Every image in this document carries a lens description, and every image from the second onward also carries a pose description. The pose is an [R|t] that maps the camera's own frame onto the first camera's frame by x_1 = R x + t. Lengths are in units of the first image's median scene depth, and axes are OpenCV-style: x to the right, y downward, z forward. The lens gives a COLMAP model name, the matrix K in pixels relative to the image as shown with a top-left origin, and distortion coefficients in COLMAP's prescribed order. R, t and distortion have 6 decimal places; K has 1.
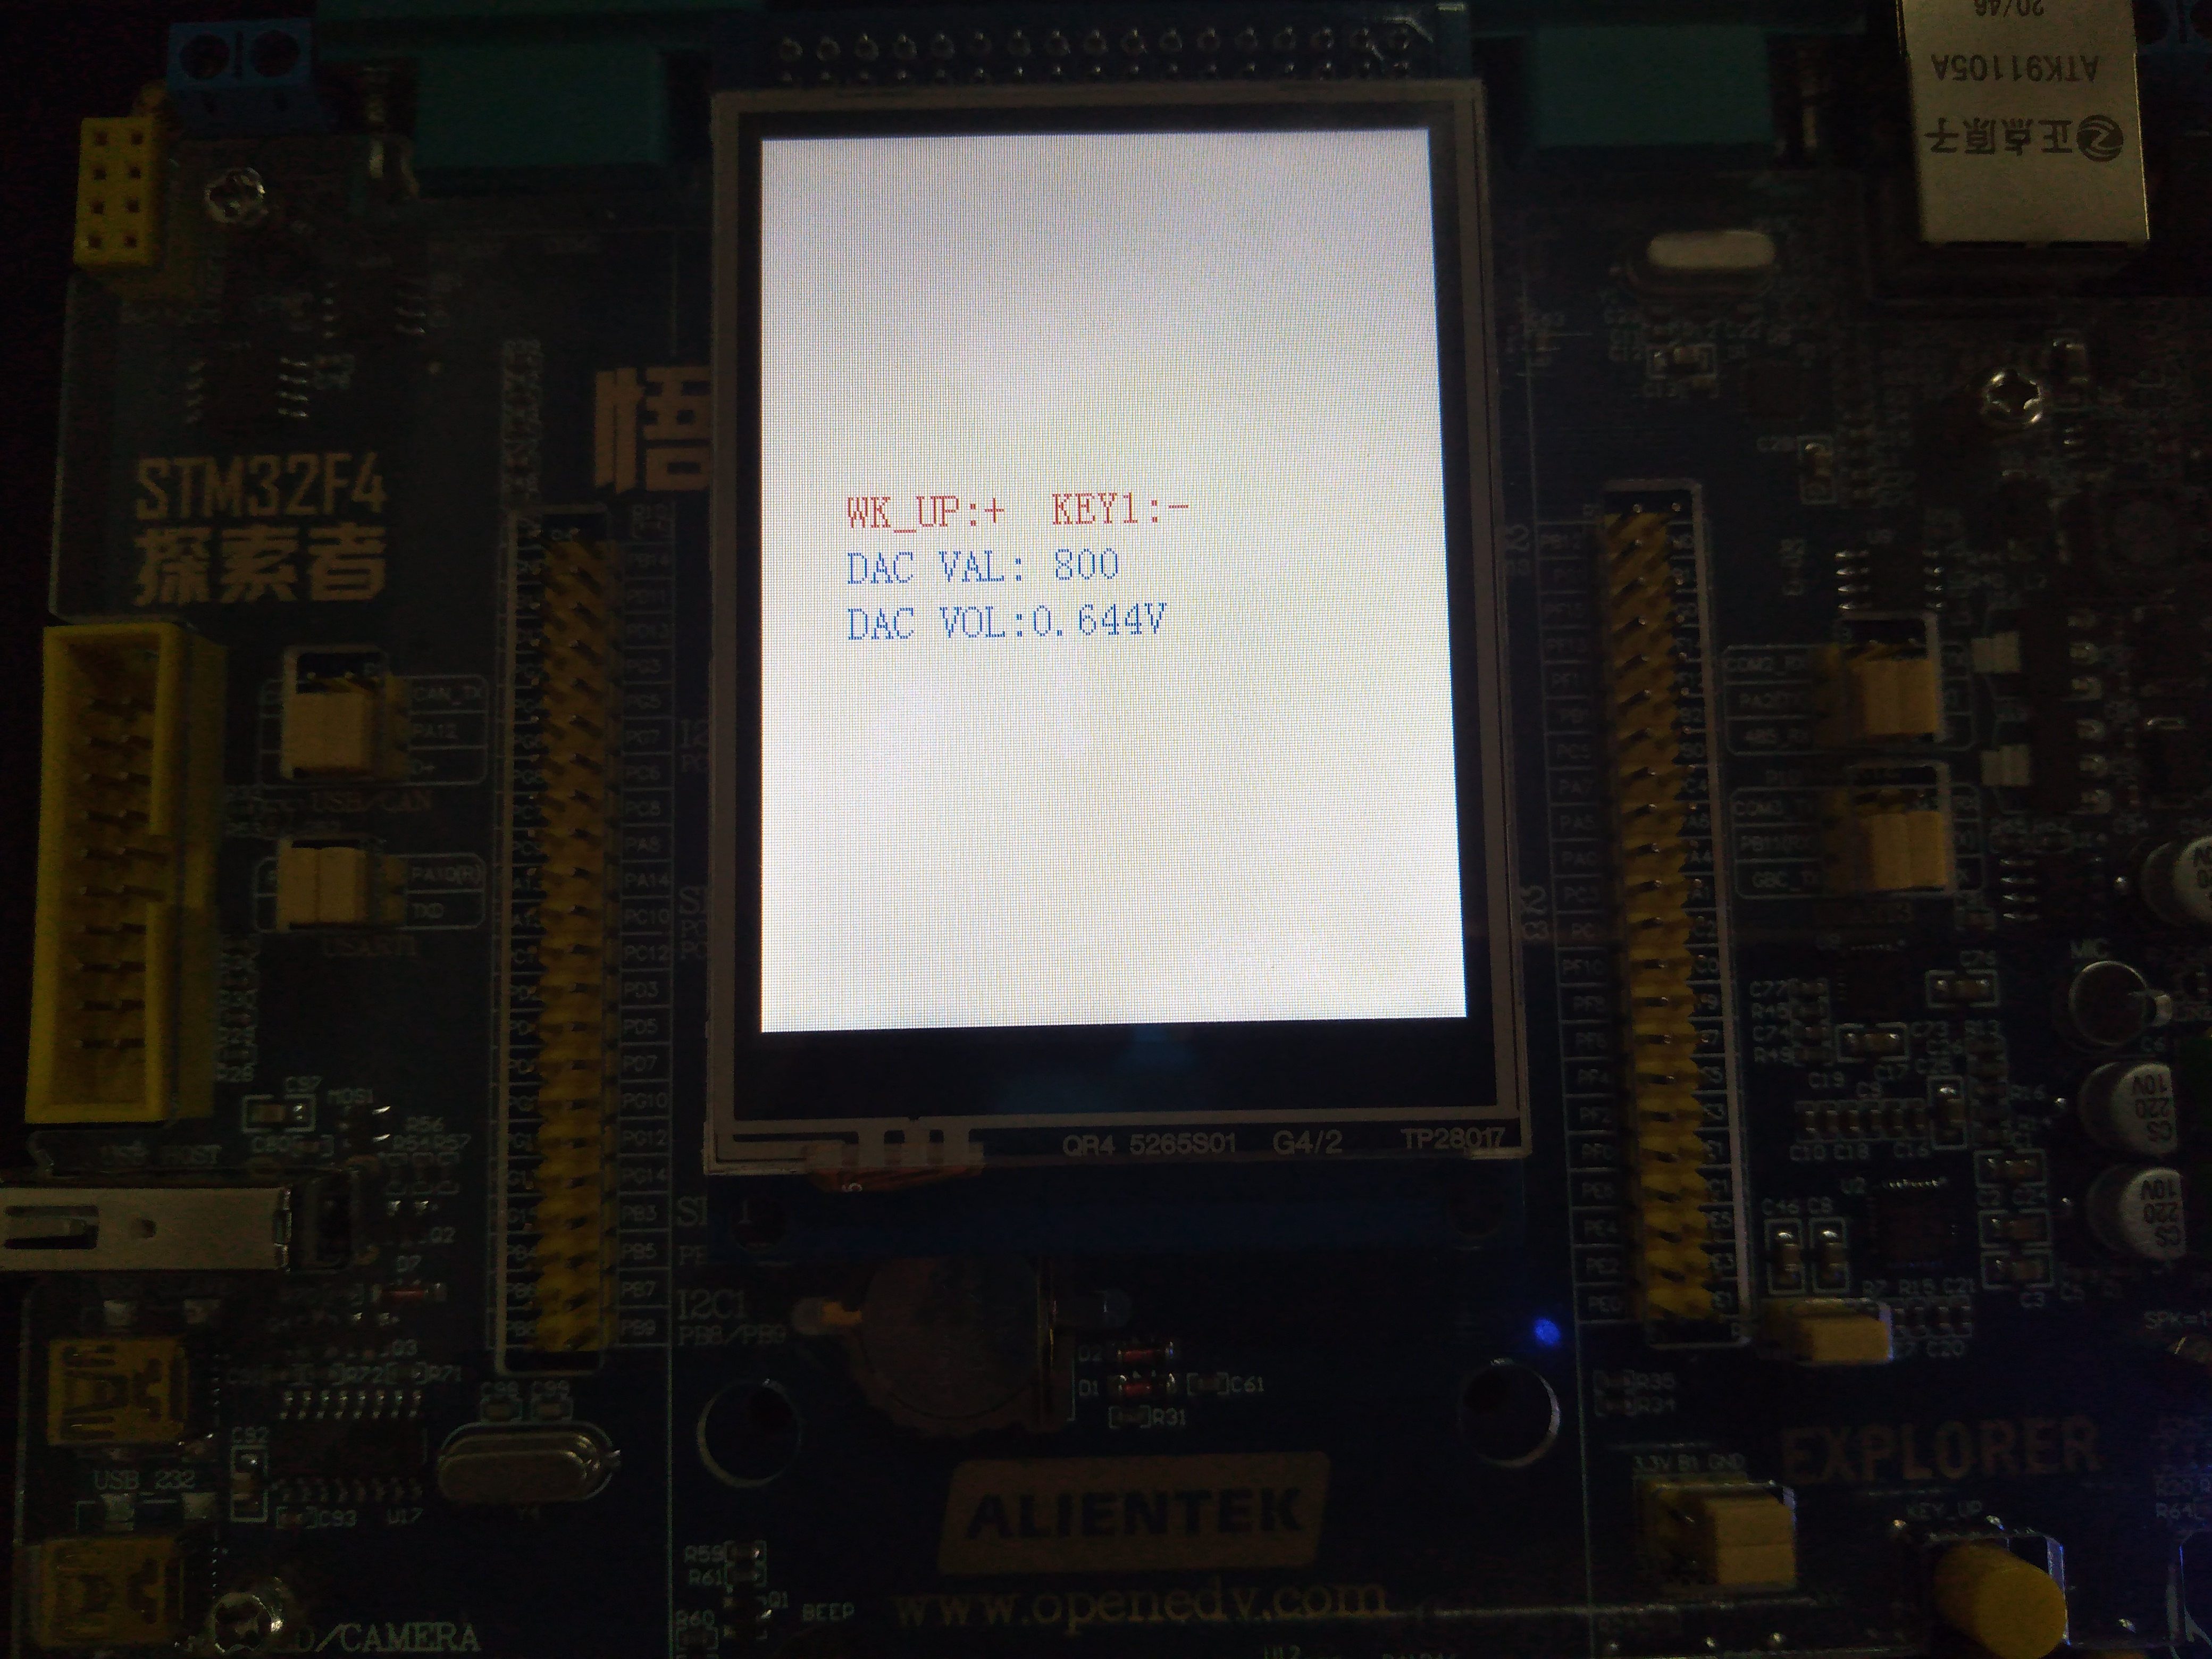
lens RADIAL K [[1723.5, 0, 1102.5], [0, 1723.5, 841.1], [0, 0, 1]] dist [0.001749, -0.081500]
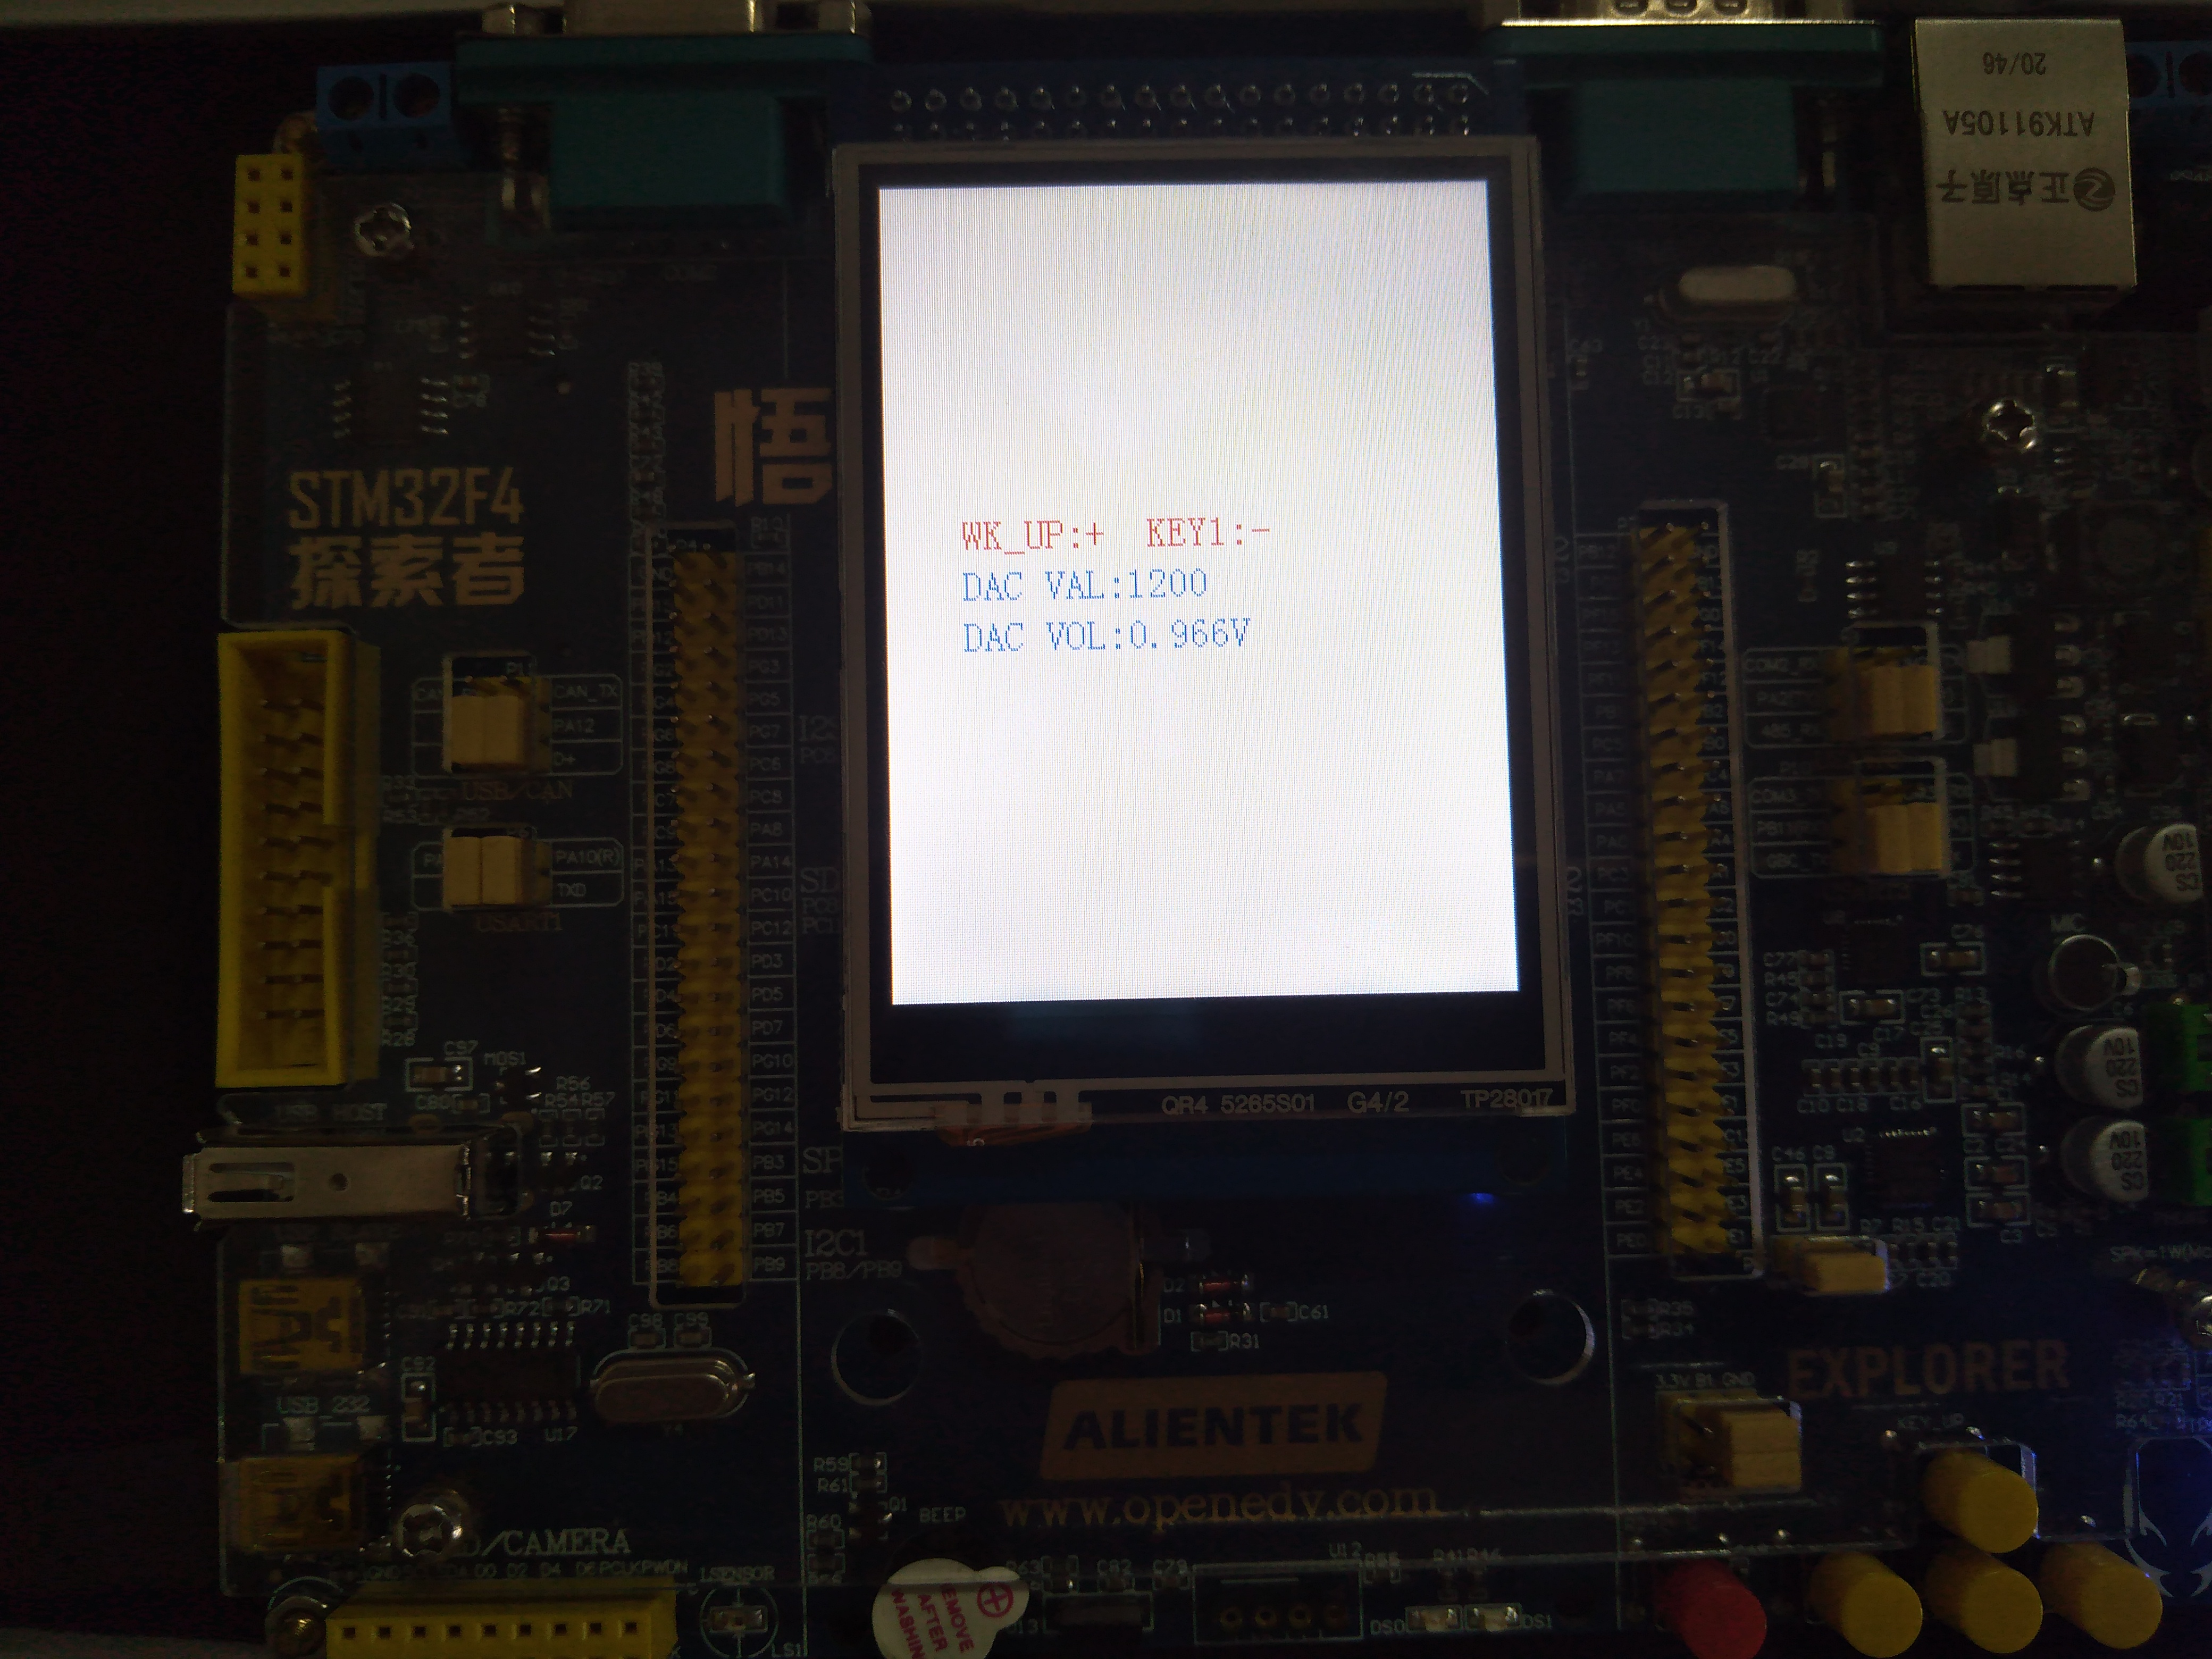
lens RADIAL K [[1701.1, 0, 1106.0], [0, 1701.1, 829.5], [0, 0, 1]] dist [0.019667, -0.110637]
pose [[0.999919, 0.000122, 0.012733, -0.065610], [-0.000616, 0.999248, 0.038777, -0.041940], [-0.012719, -0.038781, 0.999167, -0.095201]]
